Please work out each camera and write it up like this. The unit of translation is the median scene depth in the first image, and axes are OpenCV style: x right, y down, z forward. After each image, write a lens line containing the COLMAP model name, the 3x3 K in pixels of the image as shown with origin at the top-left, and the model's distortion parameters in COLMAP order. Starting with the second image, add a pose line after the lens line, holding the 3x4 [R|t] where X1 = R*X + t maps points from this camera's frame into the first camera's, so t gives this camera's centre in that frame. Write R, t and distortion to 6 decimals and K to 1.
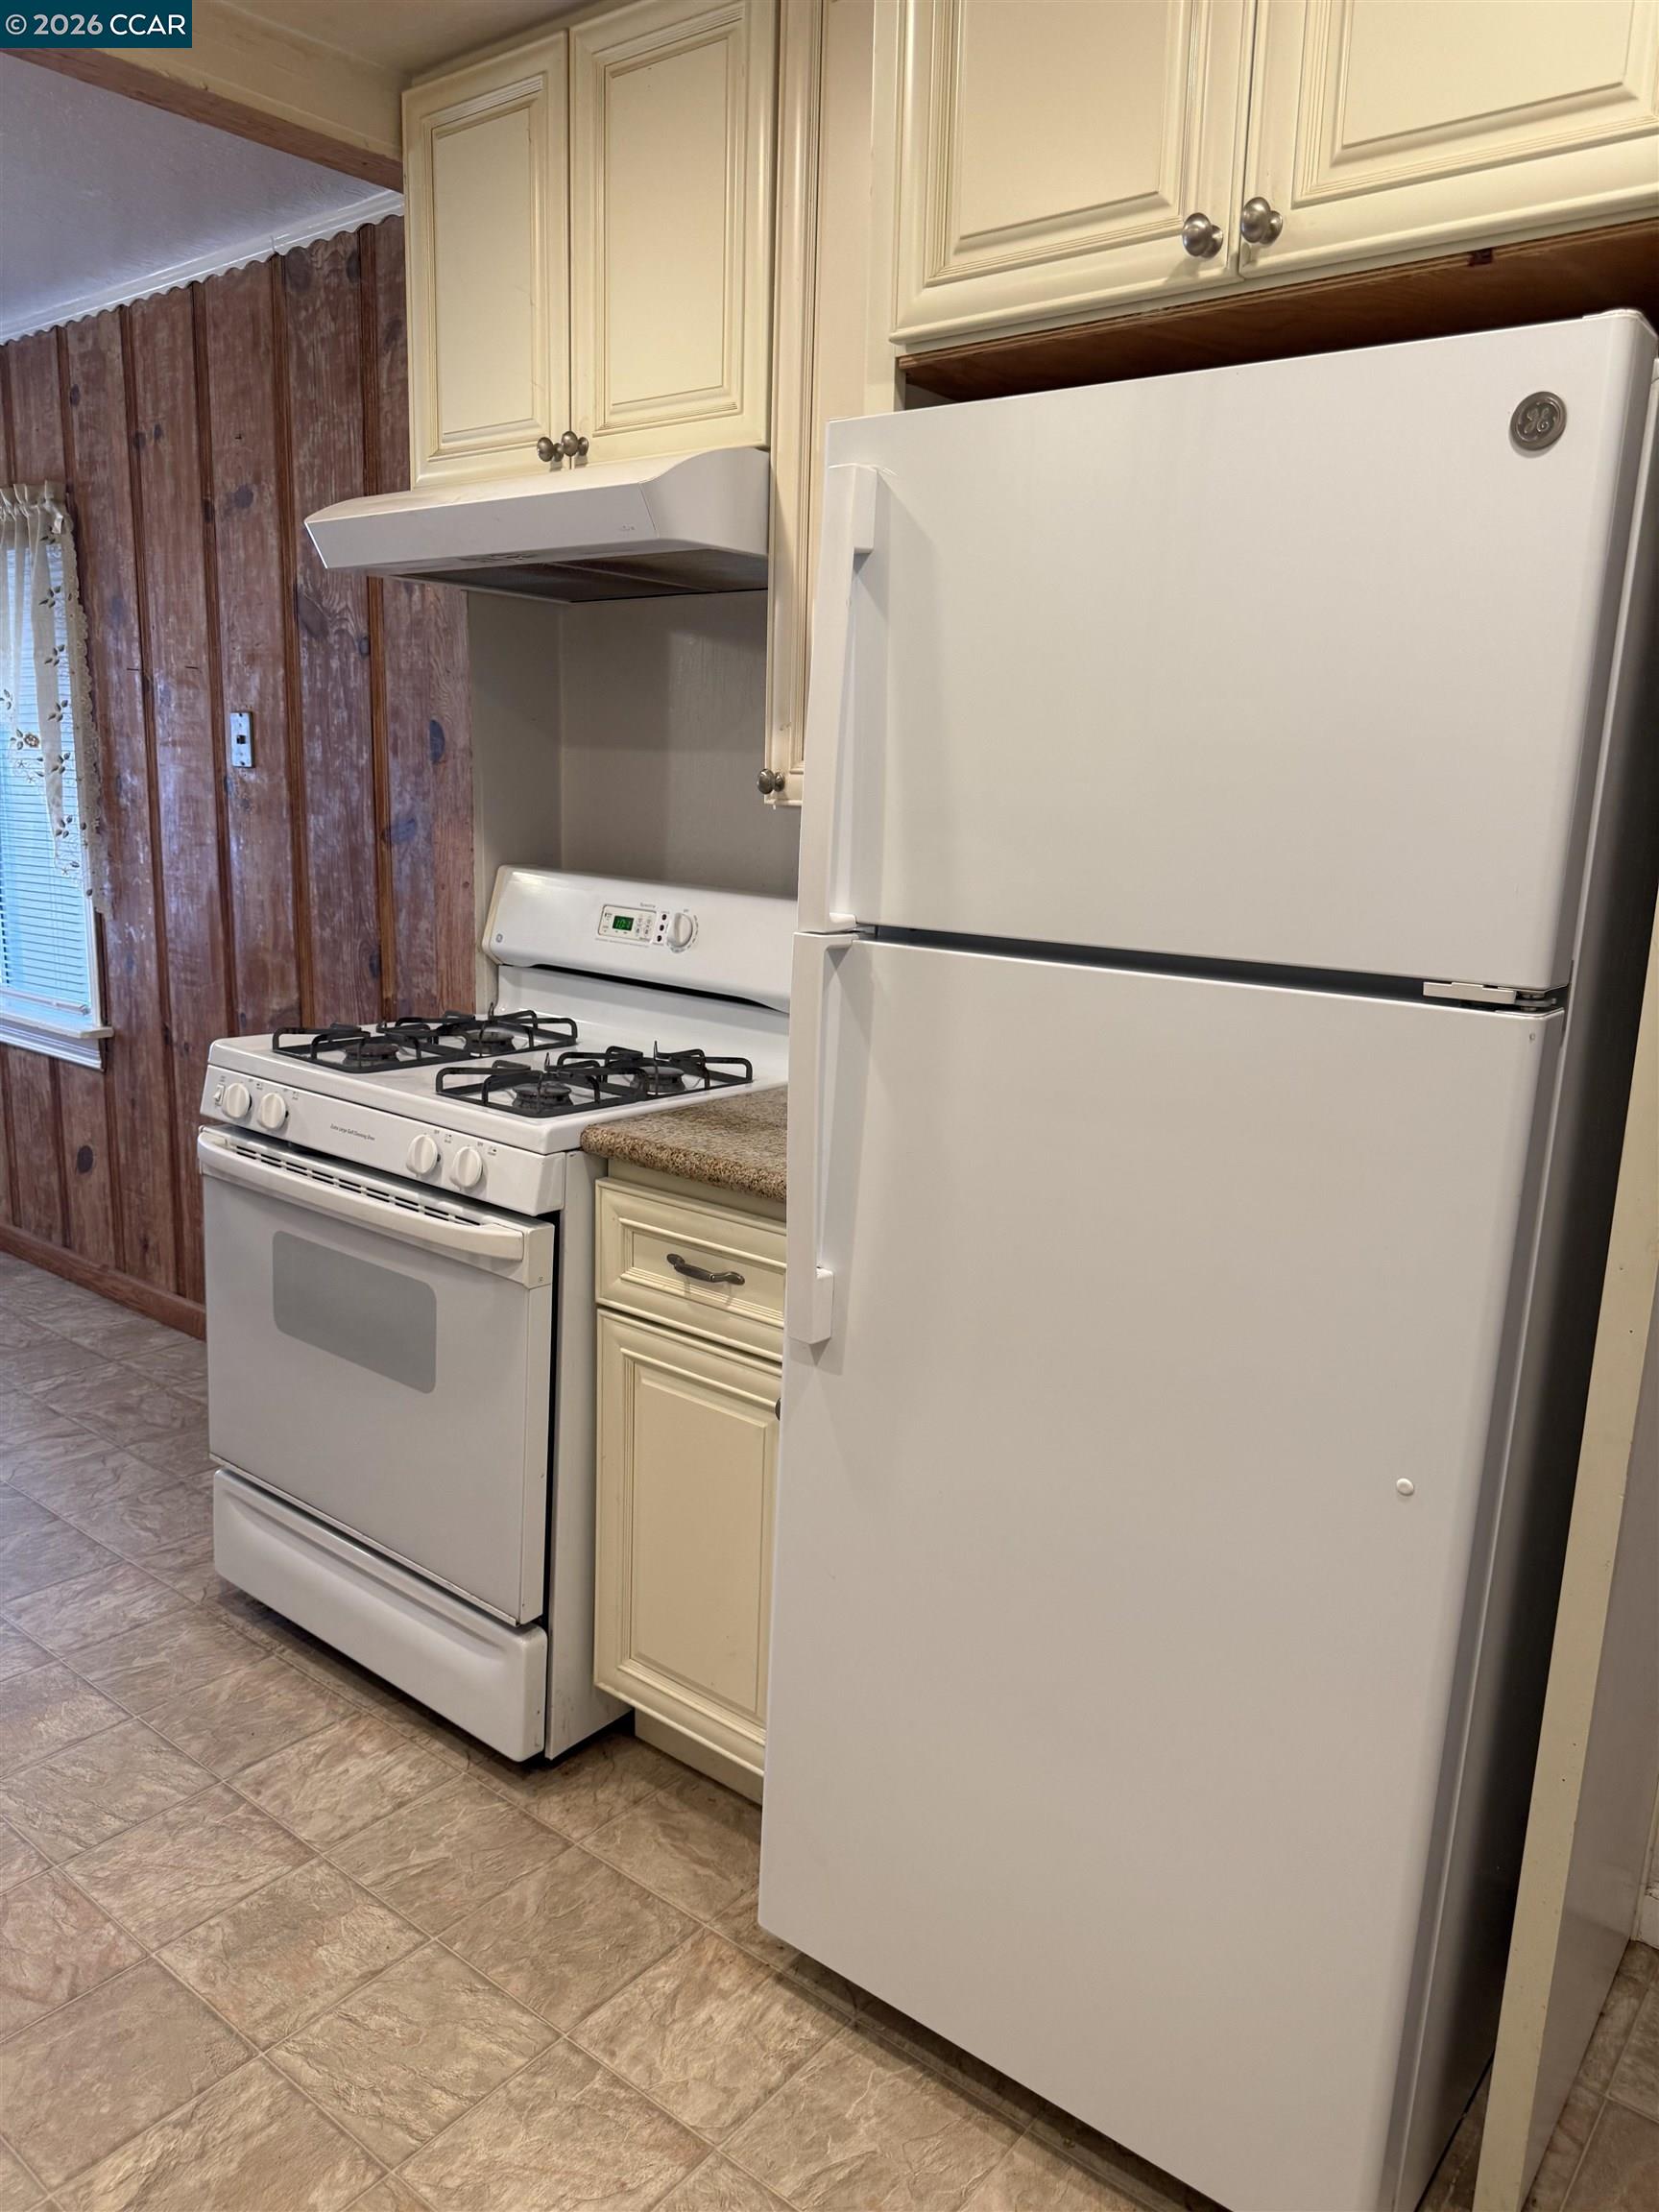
lens RADIAL K [[1545.3, 0, 836.2], [0, 1545.3, 1142.3], [0, 0, 1]] dist [0.009966, -0.022663]
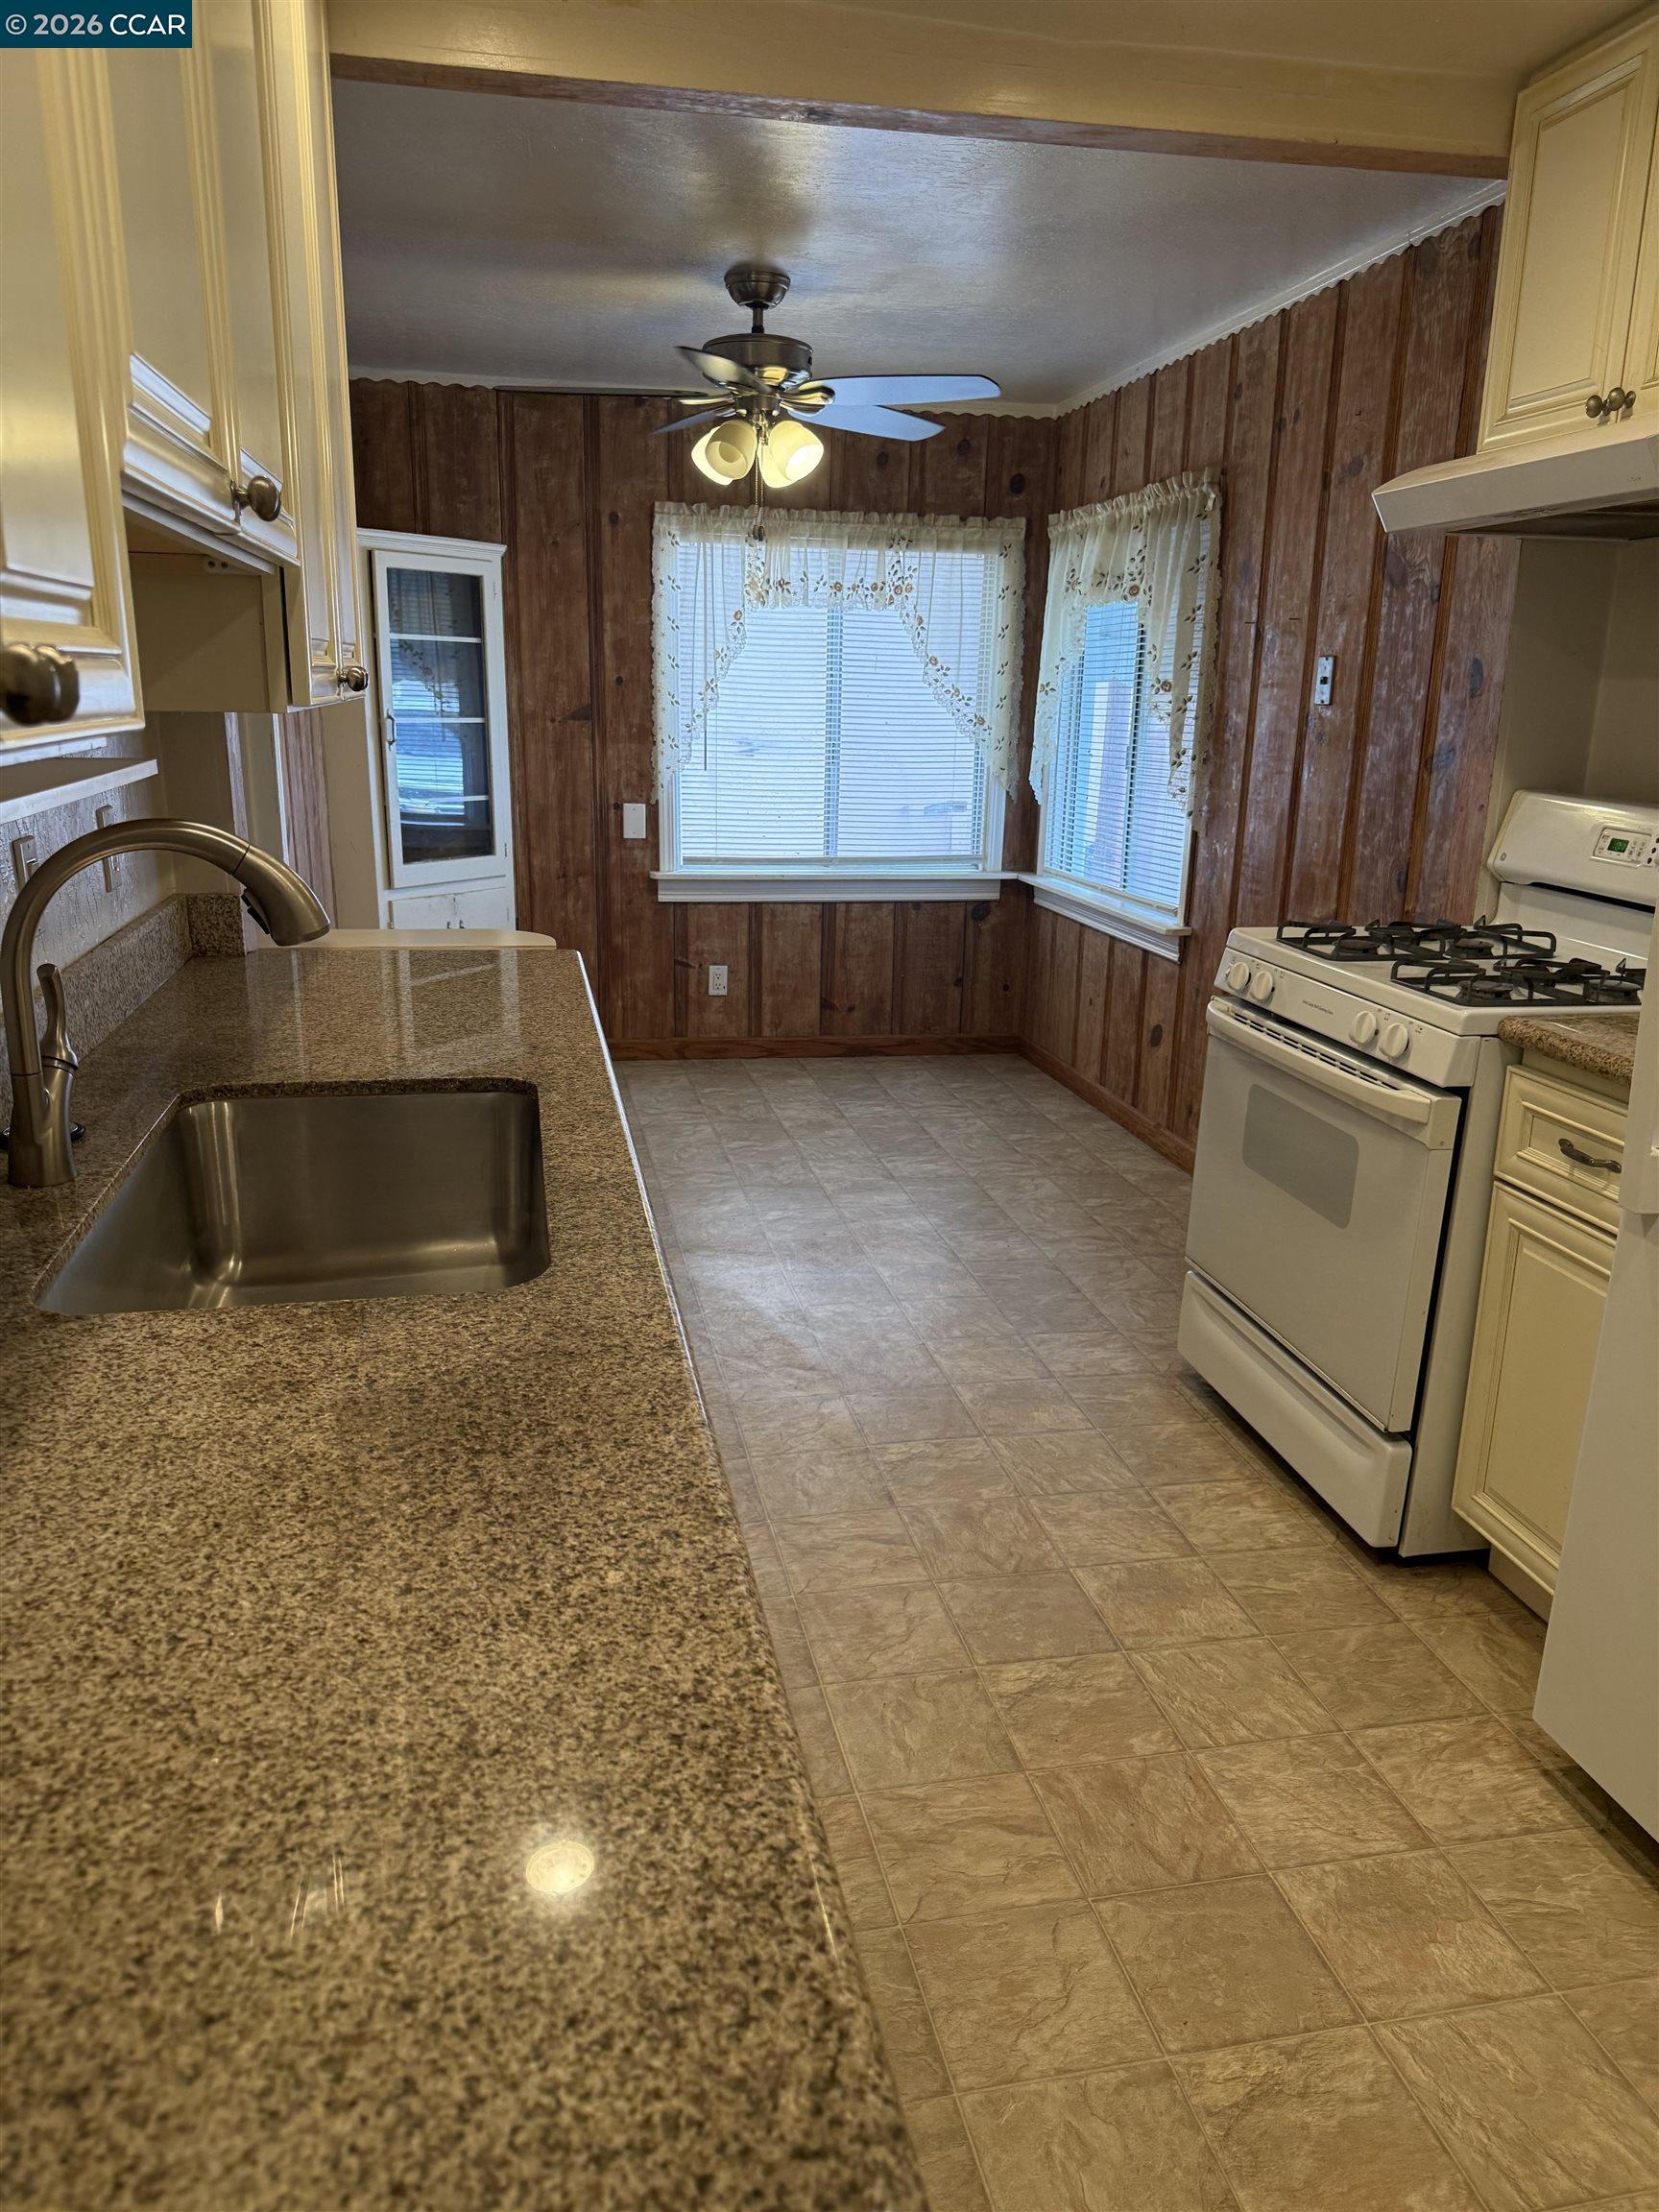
lens RADIAL K [[1554.5, 0, 823.3], [0, 1554.5, 1109.7], [0, 0, 1]] dist [0.100503, -0.150658]
pose [[0.760561, 0.141242, -0.633717, 0.138921], [-0.129132, 0.989459, 0.065550, 0.031482], [0.636295, 0.031978, 0.770782, -0.151654]]
